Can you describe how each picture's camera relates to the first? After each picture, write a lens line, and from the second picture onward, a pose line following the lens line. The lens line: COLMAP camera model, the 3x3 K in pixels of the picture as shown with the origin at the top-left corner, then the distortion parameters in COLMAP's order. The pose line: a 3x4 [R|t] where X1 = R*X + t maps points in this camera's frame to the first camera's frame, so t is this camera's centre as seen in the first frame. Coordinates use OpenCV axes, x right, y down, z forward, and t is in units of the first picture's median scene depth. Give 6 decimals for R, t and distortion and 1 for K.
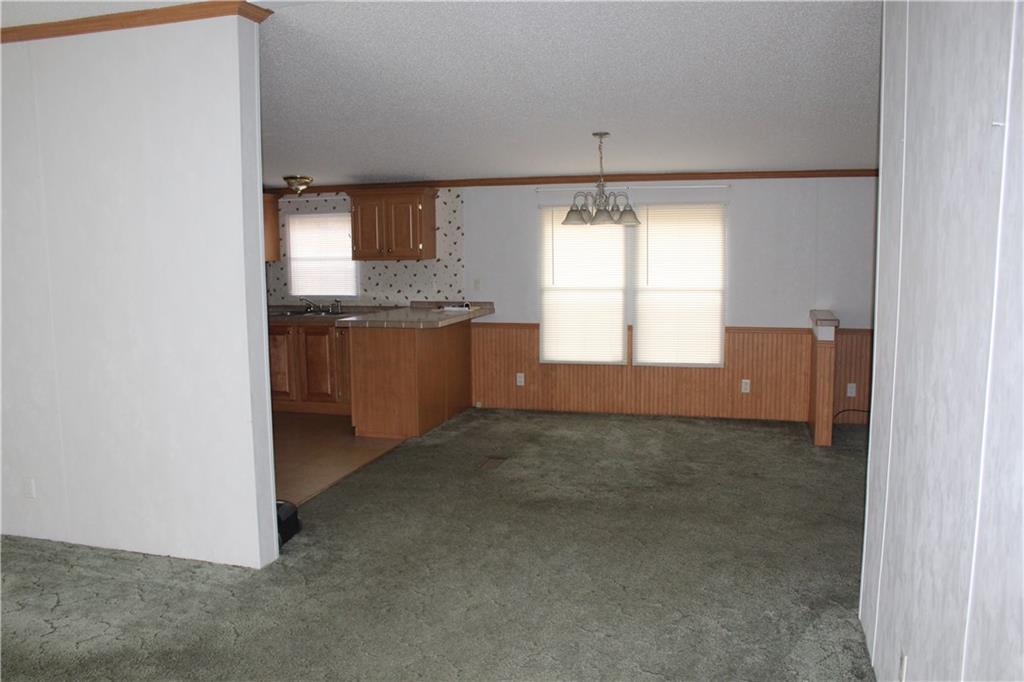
lens RADIAL K [[856.6, 0, 498.2], [0, 856.6, 349.1], [0, 0, 1]] dist [-0.160956, 0.135189]
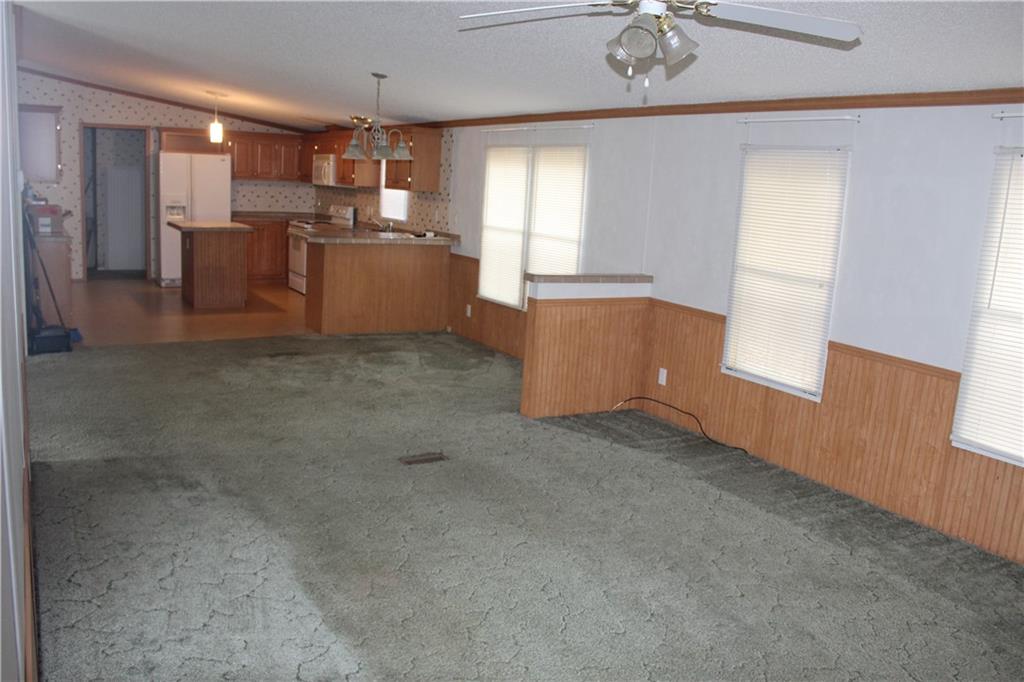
lens RADIAL K [[856.6, 0, 498.2], [0, 856.6, 349.1], [0, 0, 1]] dist [-0.160956, 0.135189]
pose [[0.718184, 0.188877, -0.669730, 0.772119], [-0.157871, 0.981587, 0.107534, -0.037415], [0.677709, 0.028502, 0.734778, 0.248984]]
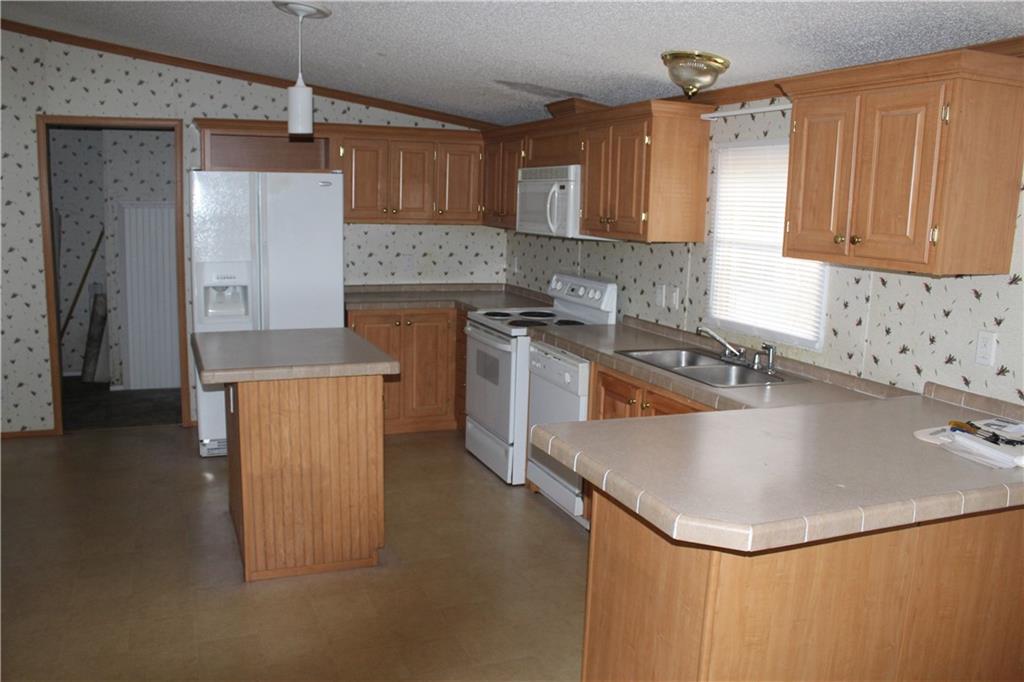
lens RADIAL K [[856.6, 0, 498.2], [0, 856.6, 349.1], [0, 0, 1]] dist [-0.160956, 0.135189]
pose [[0.619447, 0.165668, -0.767359, 0.056729], [-0.140459, 0.985095, 0.099291, -0.081625], [0.772371, 0.046277, 0.633484, 0.647283]]
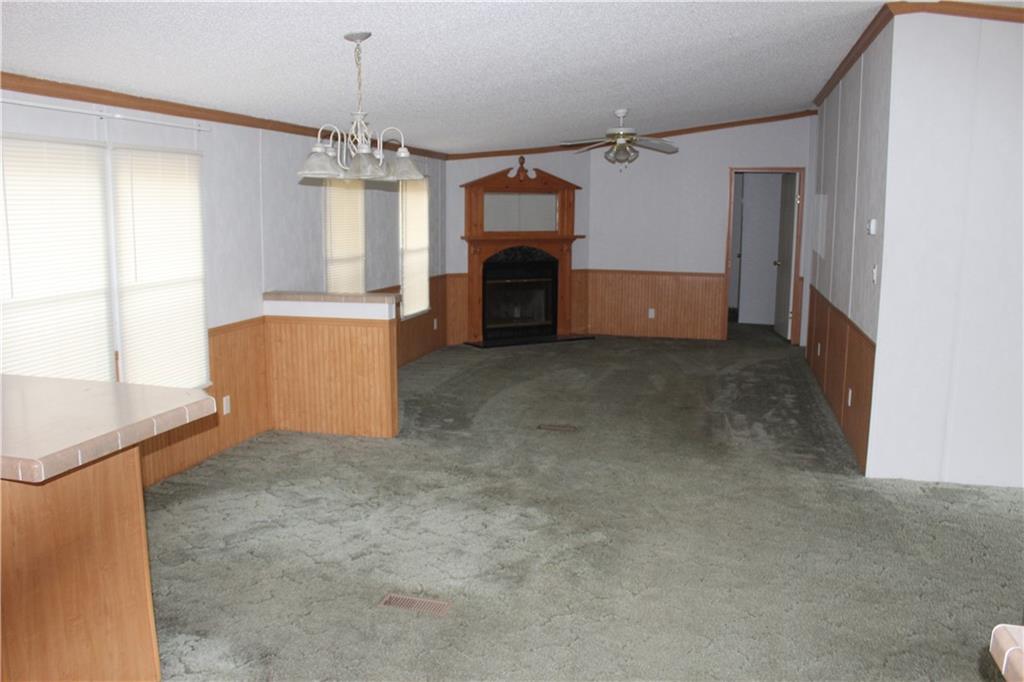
lens RADIAL K [[856.6, 0, 498.2], [0, 856.6, 349.1], [0, 0, 1]] dist [-0.160956, 0.135189]
pose [[-0.027212, -0.153676, 0.987747, -0.400369], [0.118933, 0.980596, 0.155840, -0.083964], [-0.992529, 0.121716, -0.008407, 0.710405]]
